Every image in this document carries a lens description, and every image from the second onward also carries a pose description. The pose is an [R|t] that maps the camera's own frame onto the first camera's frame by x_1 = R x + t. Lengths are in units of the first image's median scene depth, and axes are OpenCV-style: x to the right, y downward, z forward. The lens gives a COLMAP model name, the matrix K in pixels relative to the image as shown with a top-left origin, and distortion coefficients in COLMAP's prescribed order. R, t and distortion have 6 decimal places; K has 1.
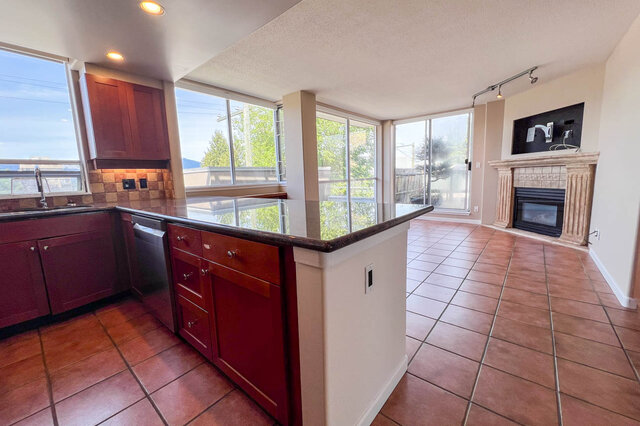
lens RADIAL K [[255.0, 0, 317.7], [0, 255.0, 211.7], [0, 0, 1]] dist [0.000384, -0.000086]
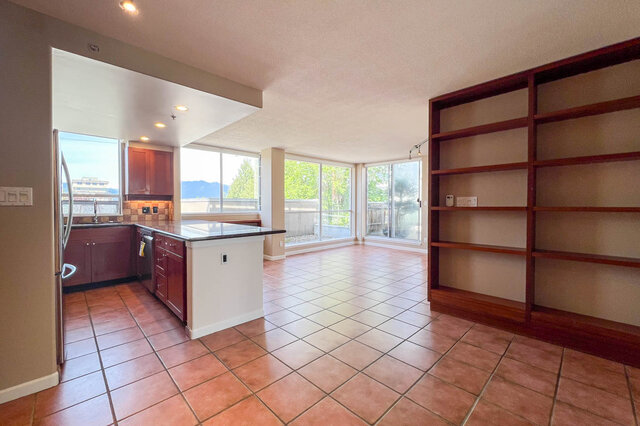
lens RADIAL K [[262.6, 0, 320.2], [0, 262.6, 210.4], [0, 0, 1]] dist [-0.001066, -0.000272]
pose [[0.994657, 0.039385, -0.095428, 0.464784], [-0.049846, 0.992699, -0.109837, 0.017255], [0.090405, 0.114006, 0.989358, -0.483465]]
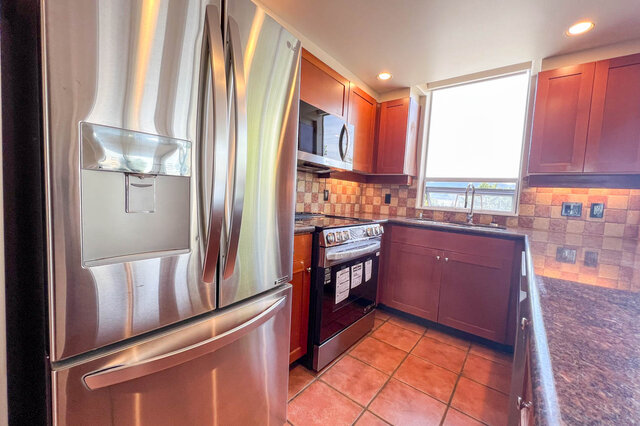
lens RADIAL K [[255.0, 0, 317.7], [0, 255.0, 211.7], [0, 0, 1]] dist [0.000384, -0.000086]
pose [[0.016941, 0.108763, -0.993923, -0.043539], [-0.187394, 0.976796, 0.103695, -0.042895], [0.982139, 0.184499, 0.036929, 0.276395]]
